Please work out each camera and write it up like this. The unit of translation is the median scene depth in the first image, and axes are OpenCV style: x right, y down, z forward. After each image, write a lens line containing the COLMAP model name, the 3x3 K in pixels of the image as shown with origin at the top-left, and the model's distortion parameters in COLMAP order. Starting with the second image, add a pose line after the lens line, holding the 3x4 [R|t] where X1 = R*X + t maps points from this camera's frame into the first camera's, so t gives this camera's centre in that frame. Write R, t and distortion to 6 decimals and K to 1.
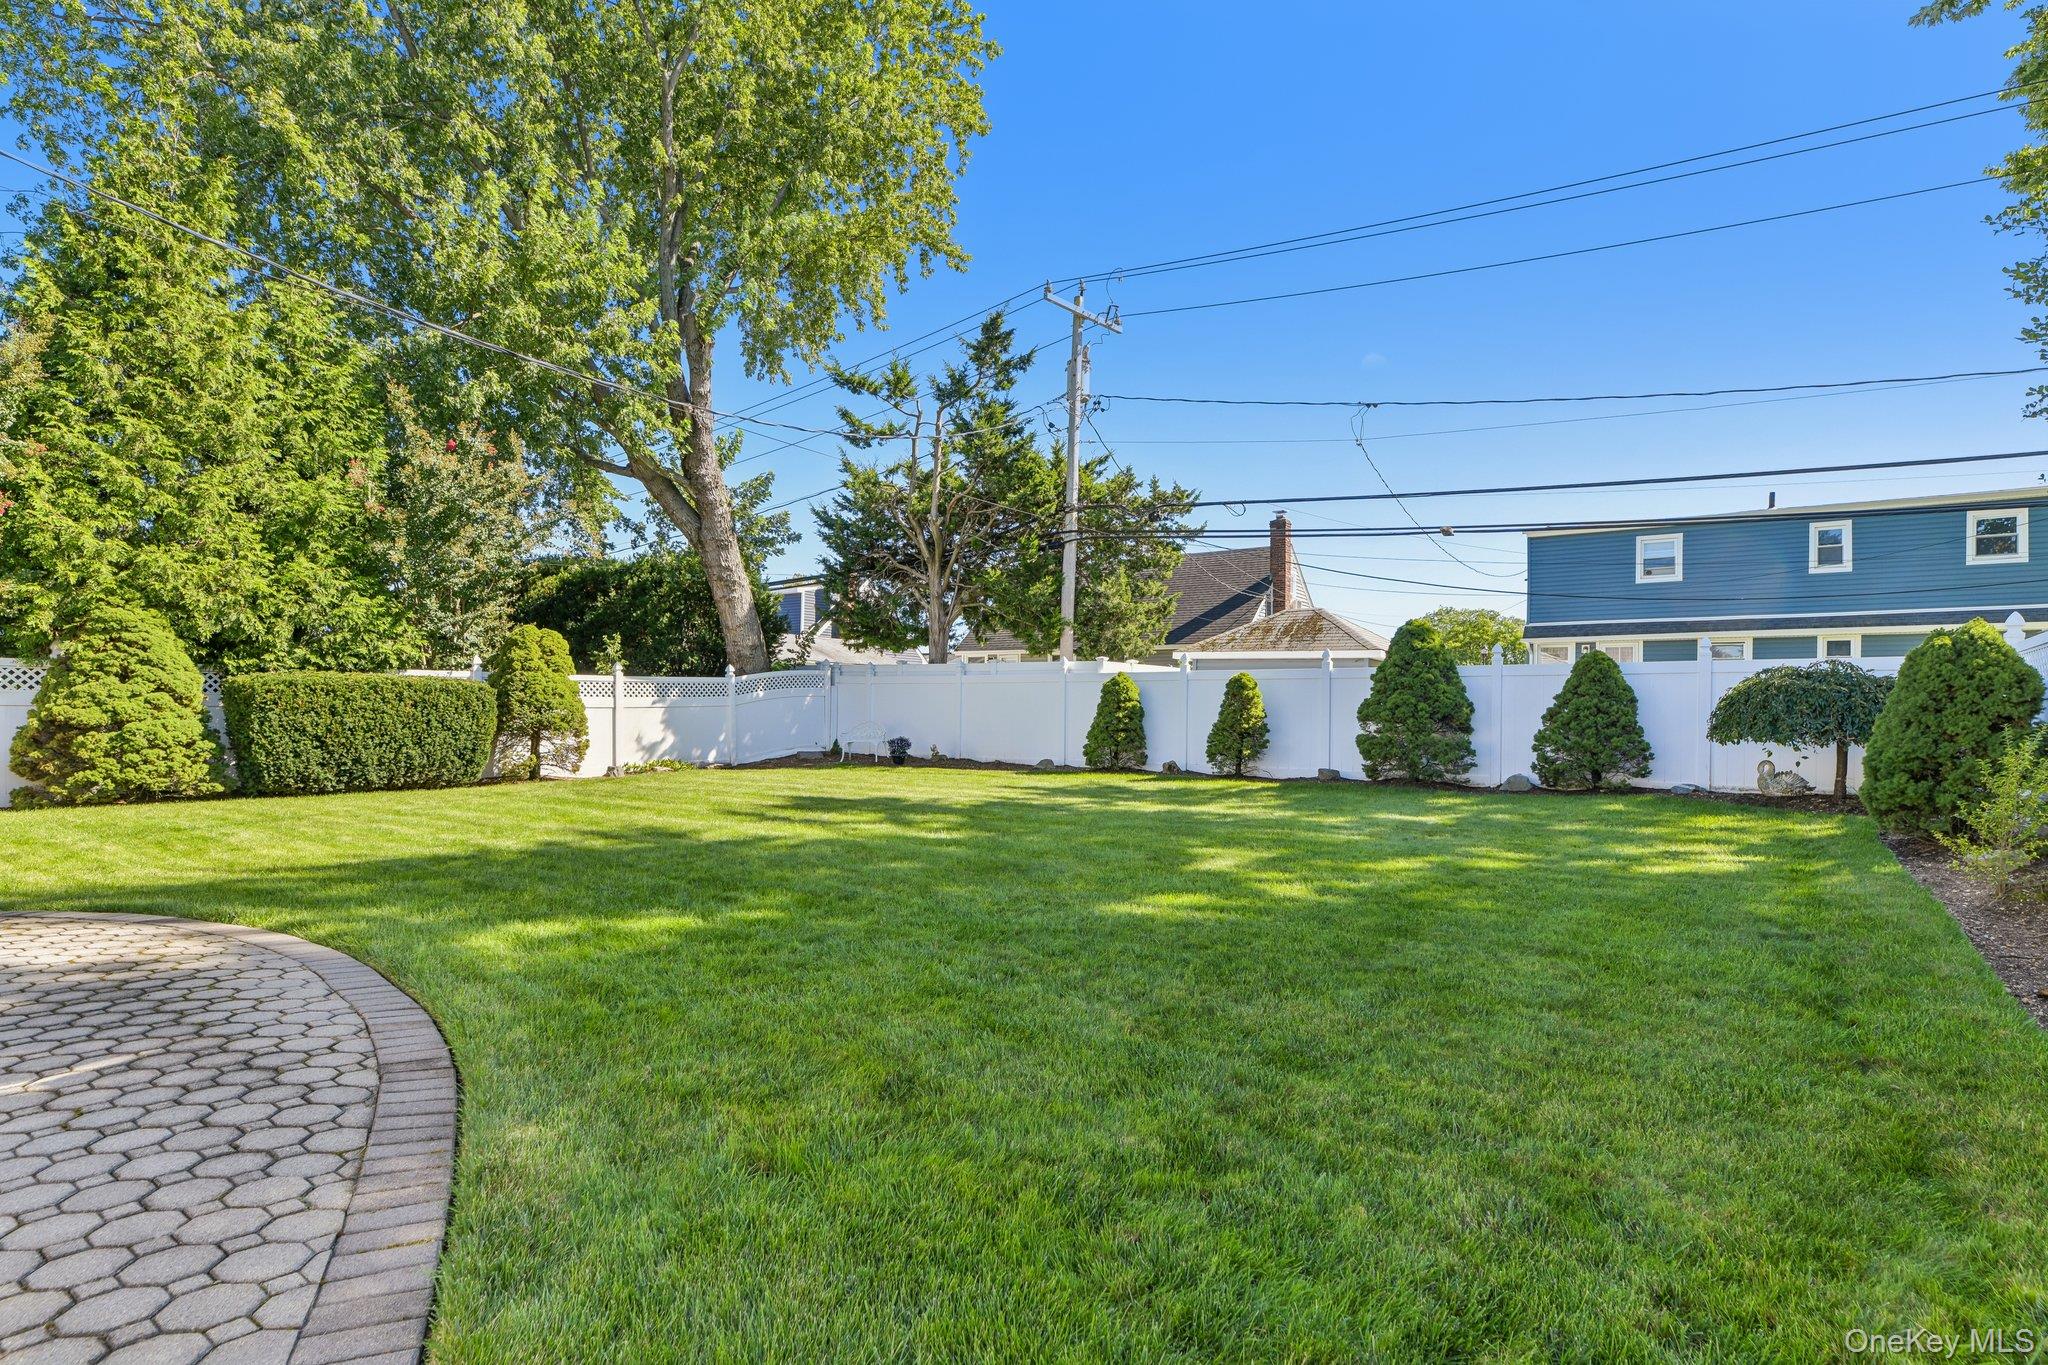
lens RADIAL K [[1037.8, 0, 1014.2], [0, 1037.8, 726.5], [0, 0, 1]] dist [0.003583, 0.000318]
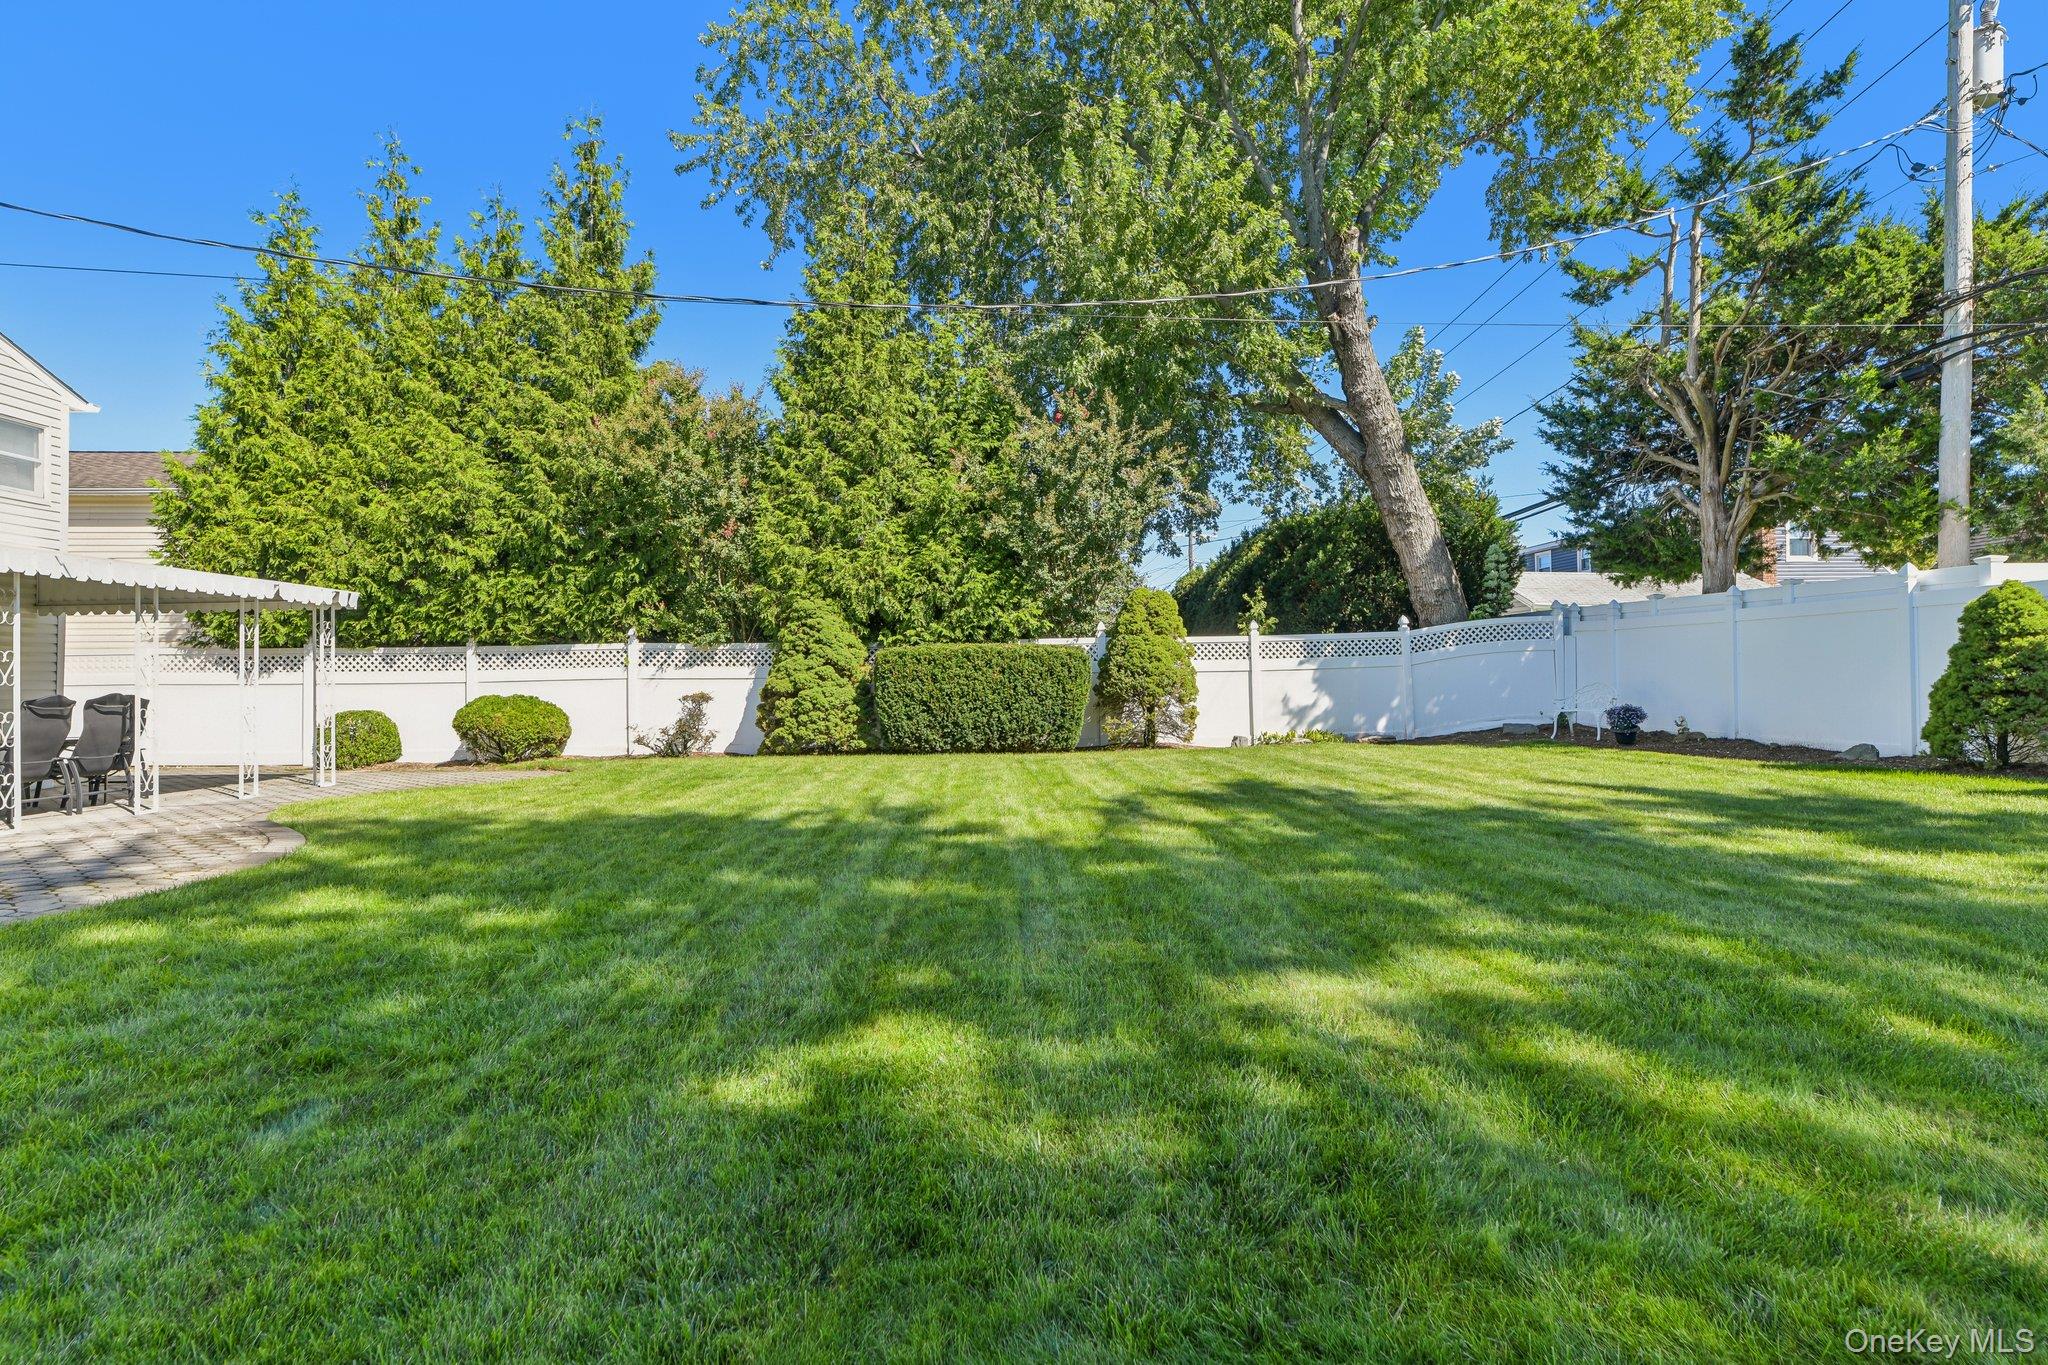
lens RADIAL K [[1037.8, 0, 1015.9], [0, 1037.8, 673.6], [0, 0, 1]] dist [0.003583, 0.000318]
pose [[0.625371, -0.020248, -0.780065, 0.181920], [0.004108, 0.999735, -0.022657, 0.003696], [0.780317, 0.010965, 0.625288, 0.264623]]
